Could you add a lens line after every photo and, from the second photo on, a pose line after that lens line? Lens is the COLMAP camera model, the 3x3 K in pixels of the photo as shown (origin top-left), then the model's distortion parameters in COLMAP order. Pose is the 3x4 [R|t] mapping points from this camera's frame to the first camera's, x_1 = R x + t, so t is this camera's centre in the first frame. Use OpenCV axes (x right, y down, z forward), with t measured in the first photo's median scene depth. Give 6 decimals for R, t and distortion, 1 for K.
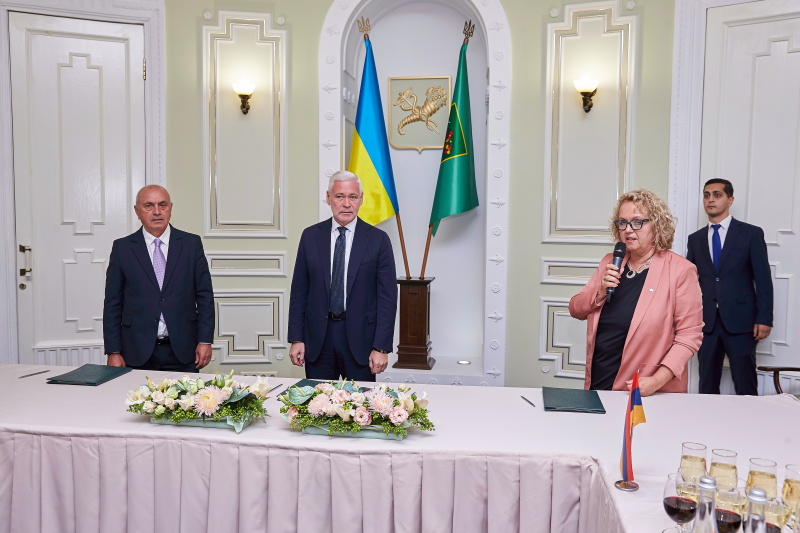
lens RADIAL K [[706.3, 0, 400.0], [0, 706.3, 266.5], [0, 0, 1]] dist [-0.058375, 0.098282]
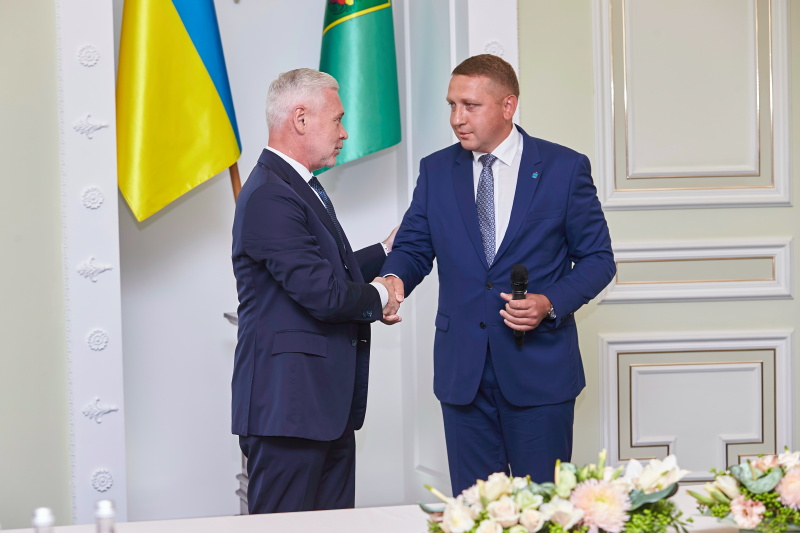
lens RADIAL K [[2256.4, 0, 380.6], [0, 2256.4, 267.1], [0, 0, 1]] dist [-0.098242, 0.561514]
pose [[0.908678, -0.053387, 0.414071, -1.100261], [0.064025, 0.997878, -0.011845, 0.021955], [-0.412560, 0.037274, 0.910168, -0.464200]]
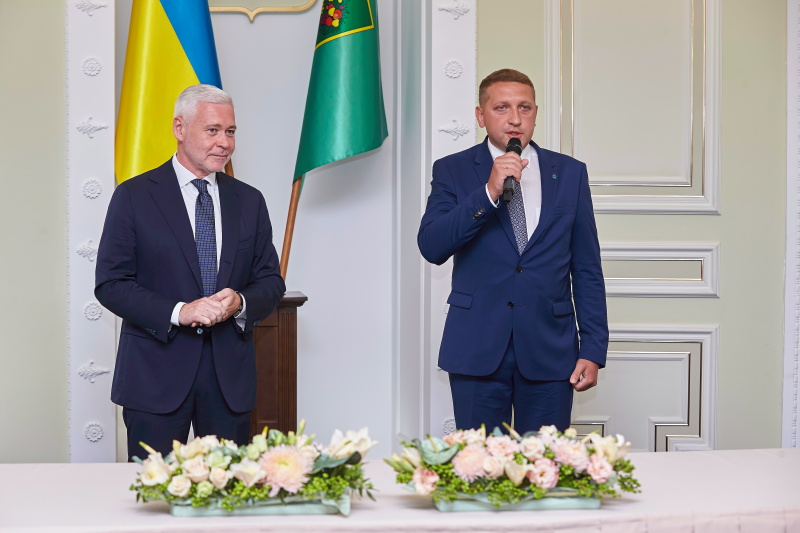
lens RADIAL K [[2003.6, 0, 400.0], [0, 2003.6, 266.5], [0, 0, 1]] dist [-0.125025, -0.200024]
pose [[0.955418, -0.023369, 0.294330, -0.673274], [0.028383, 0.999516, -0.012773, 0.042396], [-0.293889, 0.020557, 0.955618, -0.661453]]
